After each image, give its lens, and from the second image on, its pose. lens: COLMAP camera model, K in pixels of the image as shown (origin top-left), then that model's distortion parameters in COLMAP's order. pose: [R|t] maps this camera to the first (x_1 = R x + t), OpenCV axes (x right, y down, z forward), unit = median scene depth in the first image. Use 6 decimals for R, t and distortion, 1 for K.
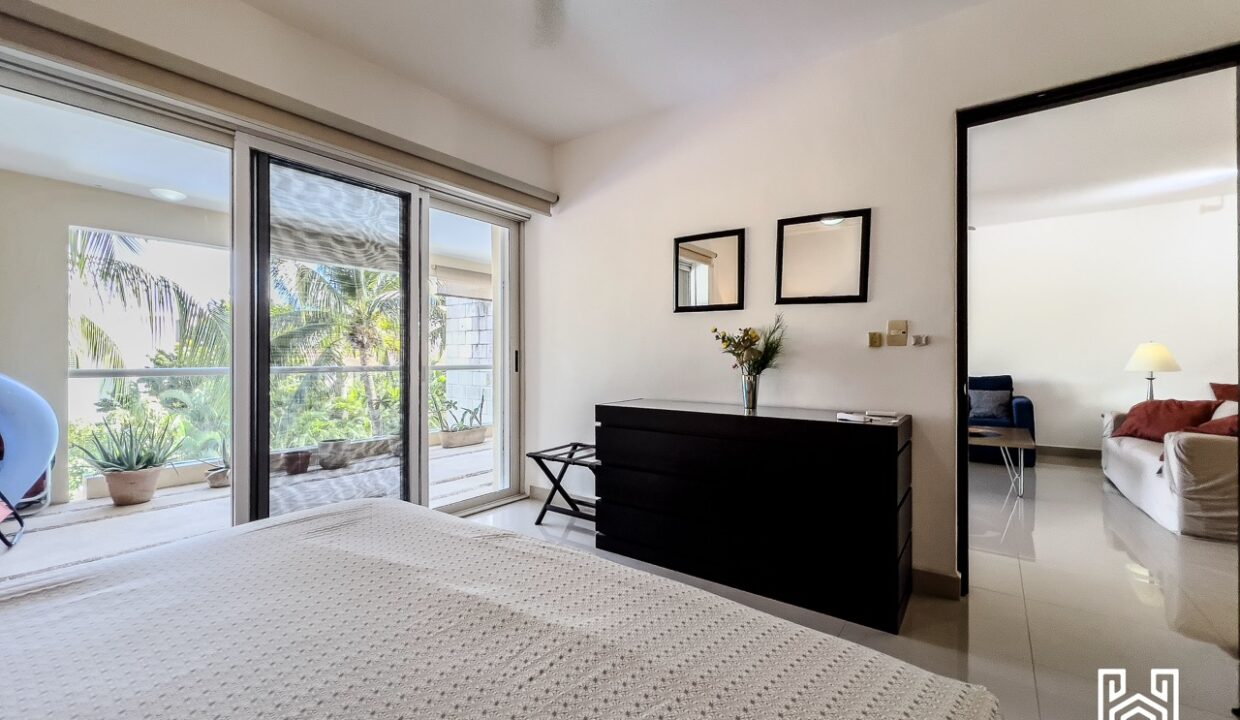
lens RADIAL K [[511.5, 0, 615.4], [0, 511.5, 358.6], [0, 0, 1]] dist [-0.002984, -0.000292]
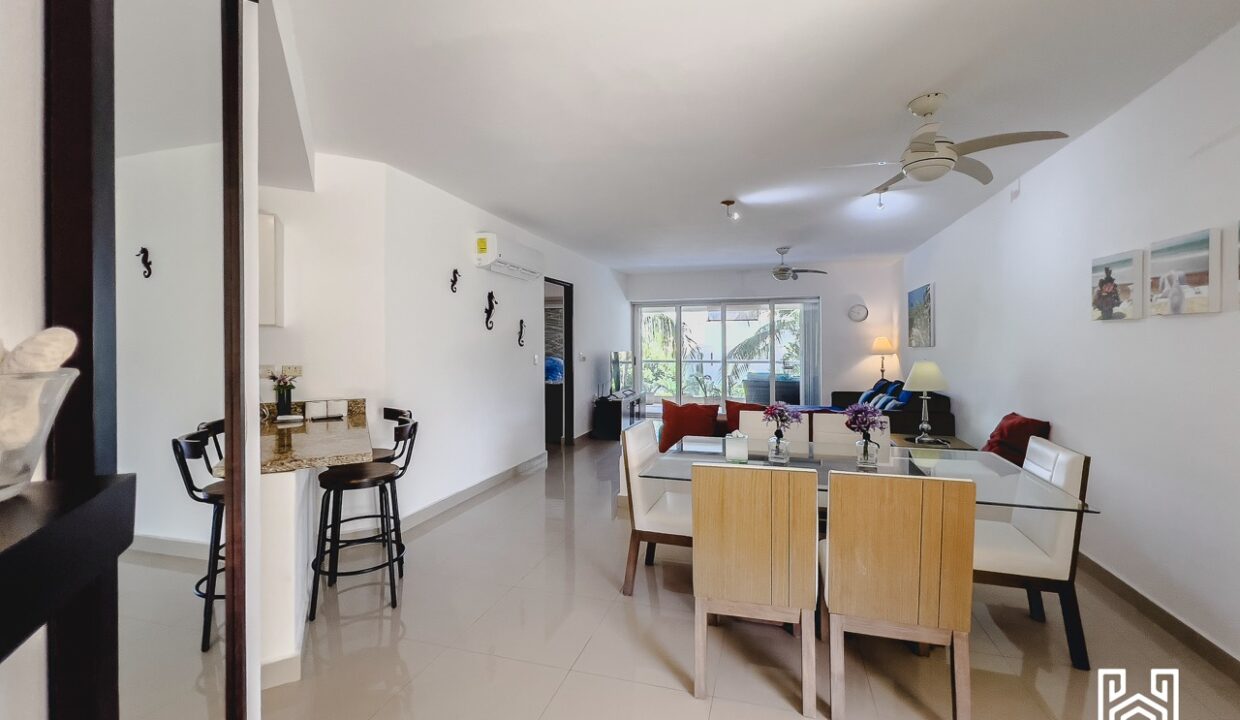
lens RADIAL K [[498.1, 0, 630.3], [0, 498.1, 344.5], [0, 0, 1]] dist [-0.000418, 0.000107]
pose [[0.337970, -0.000905, -0.941157, 1.546238], [-0.000326, 0.999999, -0.001079, -0.052431], [0.941157, 0.000671, 0.337969, 0.150201]]
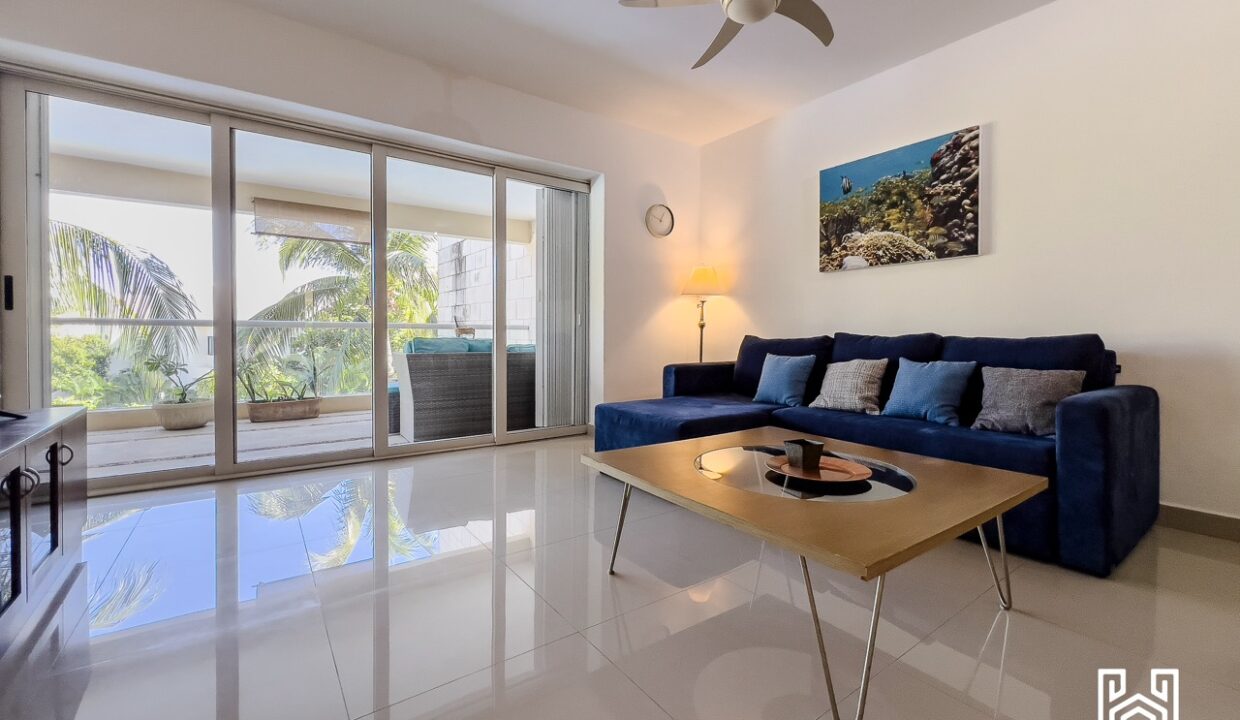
lens RADIAL K [[503.7, 0, 612.9], [0, 503.7, 338.5], [0, 0, 1]] dist [-0.000781, -0.000106]
pose [[0.948903, 0.011056, -0.315373, 0.546967], [-0.008361, 0.999916, 0.009898, 0.036556], [0.315456, -0.006756, 0.948916, 0.505191]]
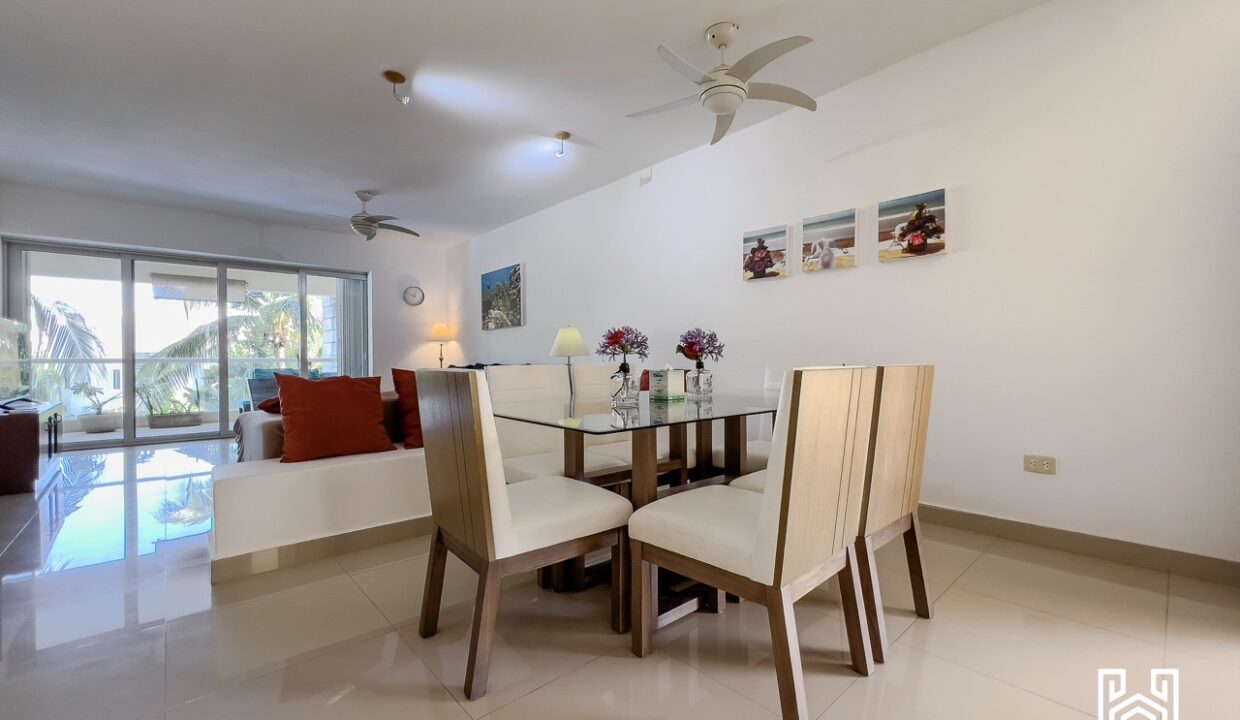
lens RADIAL K [[511.5, 0, 615.4], [0, 511.5, 358.6], [0, 0, 1]] dist [-0.002984, -0.000292]
pose [[0.975624, -0.006096, -0.219365, 1.195990], [0.005441, 0.999979, -0.003588, 0.028373], [0.219382, 0.002307, 0.975636, 0.078085]]
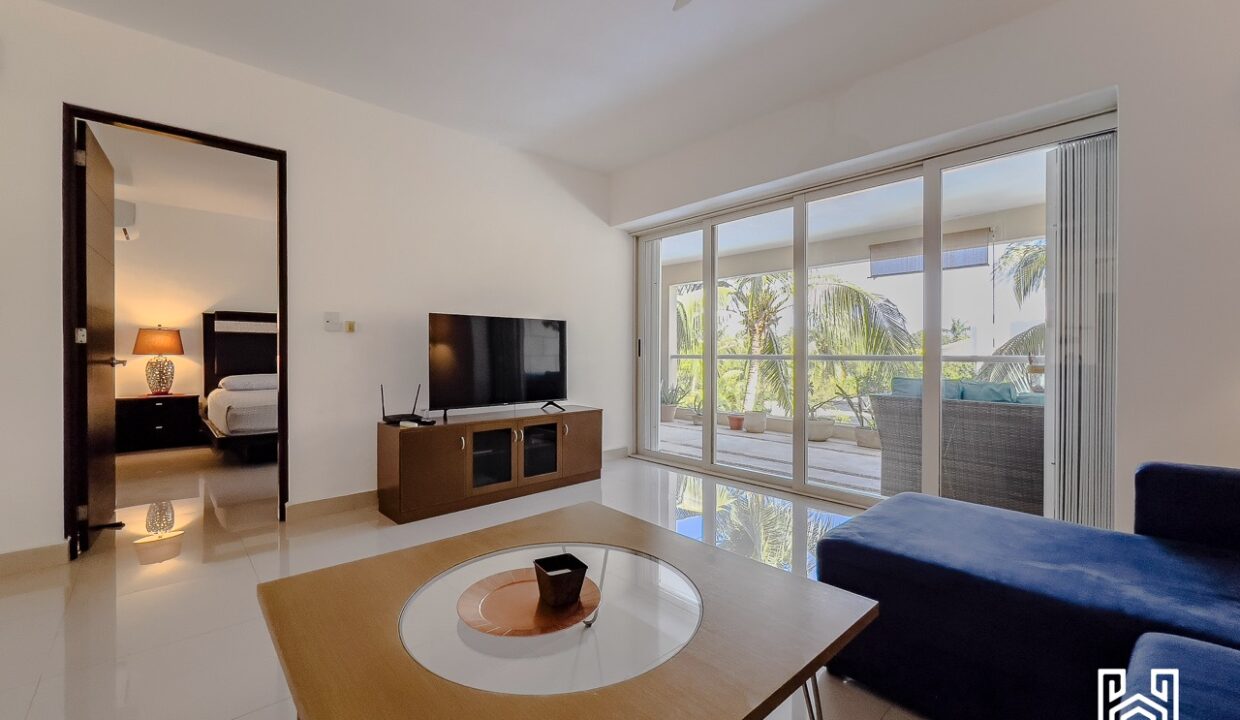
lens RADIAL K [[511.5, 0, 615.4], [0, 511.5, 358.6], [0, 0, 1]] dist [-0.002984, -0.000292]
pose [[-0.201011, 0.007918, -0.979557, 0.786725], [-0.003726, 0.999954, 0.008848, 0.015953], [0.979582, 0.005429, -0.200972, 0.912294]]
